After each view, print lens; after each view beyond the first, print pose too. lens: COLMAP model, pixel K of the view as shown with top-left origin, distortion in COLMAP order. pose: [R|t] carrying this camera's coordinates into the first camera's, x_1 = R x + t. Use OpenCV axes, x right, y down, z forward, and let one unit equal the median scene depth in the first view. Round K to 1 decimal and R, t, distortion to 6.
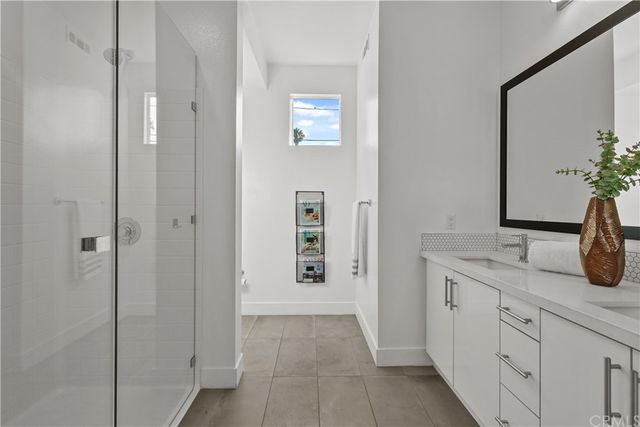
lens RADIAL K [[298.1, 0, 316.7], [0, 298.1, 207.2], [0, 0, 1]] dist [-0.001563, -0.000305]
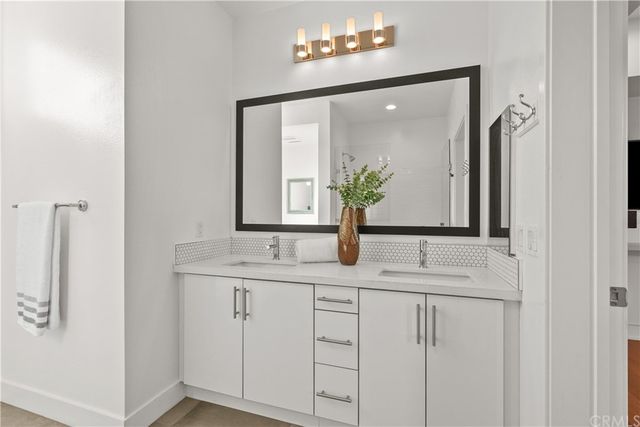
lens RADIAL K [[292.2, 0, 320.0], [0, 292.2, 213.5], [0, 0, 1]] dist [-0.002800, 0.000064]
pose [[0.341288, -0.000318, 0.939959, -0.303360], [-0.003646, 0.999992, 0.001662, -0.000992], [-0.939952, -0.003994, 0.341284, 0.392076]]
